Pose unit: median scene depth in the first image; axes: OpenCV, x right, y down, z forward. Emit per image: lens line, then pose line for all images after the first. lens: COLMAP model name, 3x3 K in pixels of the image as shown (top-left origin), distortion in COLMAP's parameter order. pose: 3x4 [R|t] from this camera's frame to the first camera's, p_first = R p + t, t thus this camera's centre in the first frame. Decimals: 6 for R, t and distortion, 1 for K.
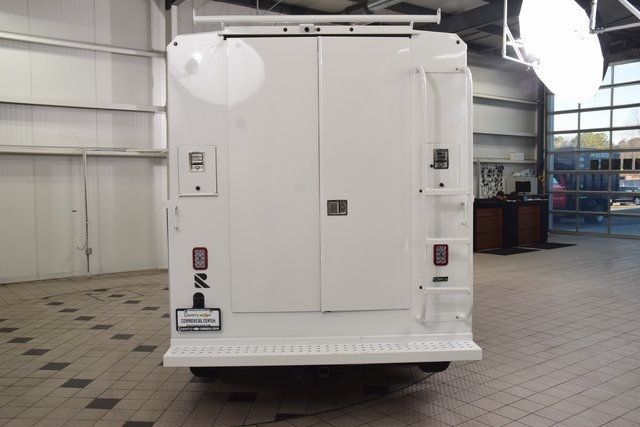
lens RADIAL K [[609.6, 0, 320.0], [0, 609.6, 213.5], [0, 0, 1]] dist [-0.010551, -0.005835]
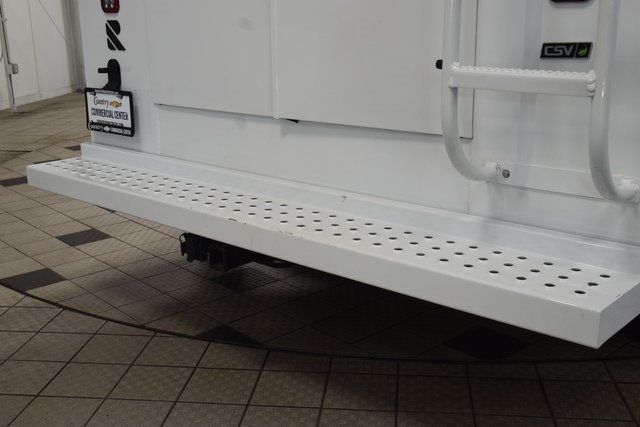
lens RADIAL K [[773.9, 0, 320.0], [0, 773.9, 213.5], [0, 0, 1]] dist [-0.005566, -0.005772]
pose [[0.712204, 0.177120, -0.679260, 0.389587], [-0.025087, 0.973449, 0.227527, 0.104211], [0.701524, -0.145005, 0.697738, 0.652718]]
